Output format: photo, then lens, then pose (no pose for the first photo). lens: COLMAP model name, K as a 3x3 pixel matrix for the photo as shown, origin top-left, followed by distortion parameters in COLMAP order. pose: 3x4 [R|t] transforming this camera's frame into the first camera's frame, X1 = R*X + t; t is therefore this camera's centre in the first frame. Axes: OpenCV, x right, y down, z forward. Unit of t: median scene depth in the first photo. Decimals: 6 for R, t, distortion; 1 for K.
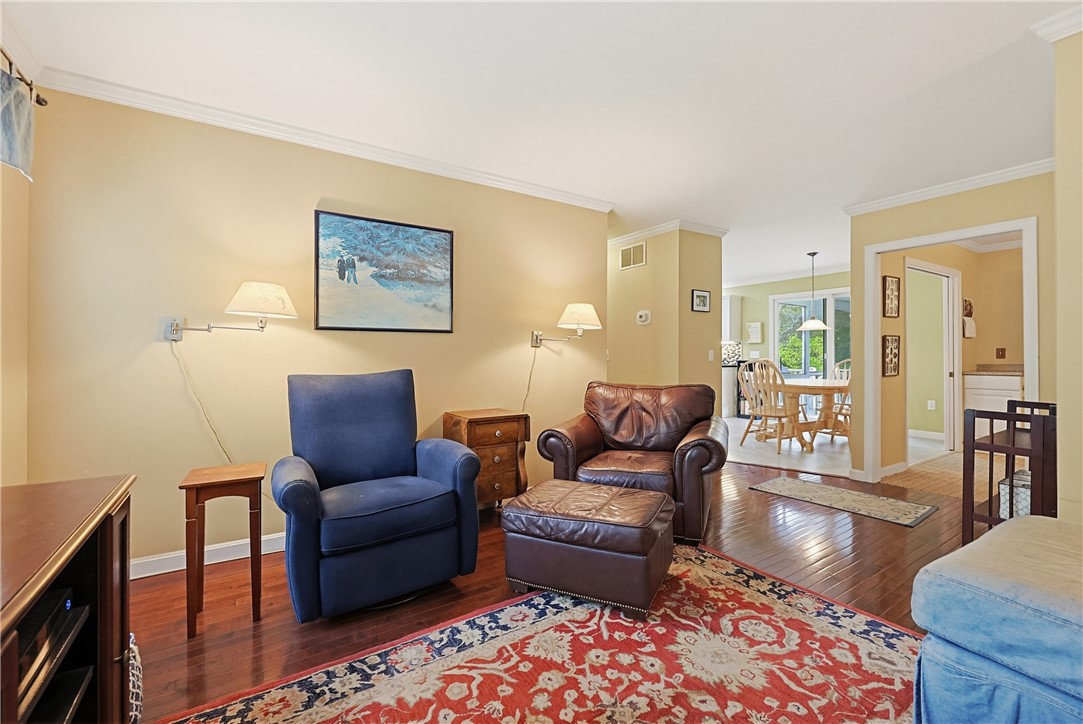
lens RADIAL K [[468.1, 0, 544.3], [0, 468.1, 356.4], [0, 0, 1]] dist [-0.006696, 0.000329]
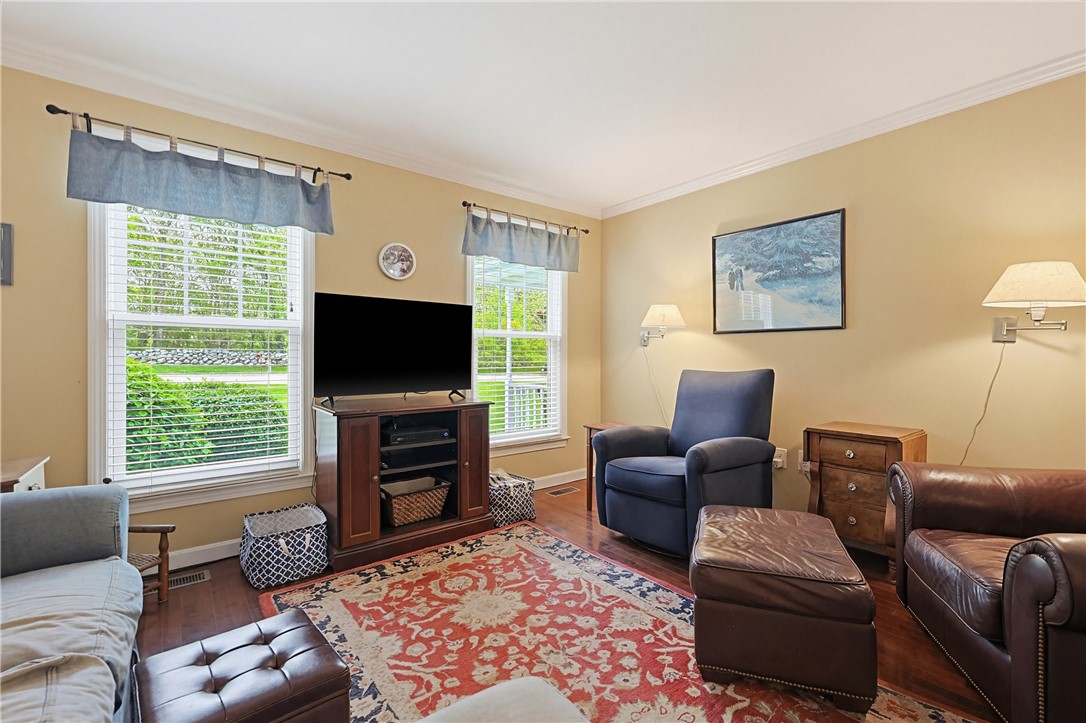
lens RADIAL K [[469.4, 0, 545.2], [0, 469.4, 356.8], [0, 0, 1]] dist [-0.006696, 0.000329]
pose [[0.087528, 0.012049, -0.996089, 0.935168], [0.001008, 0.999925, 0.012184, -0.016370], [0.996162, -0.002070, 0.087509, 0.597470]]
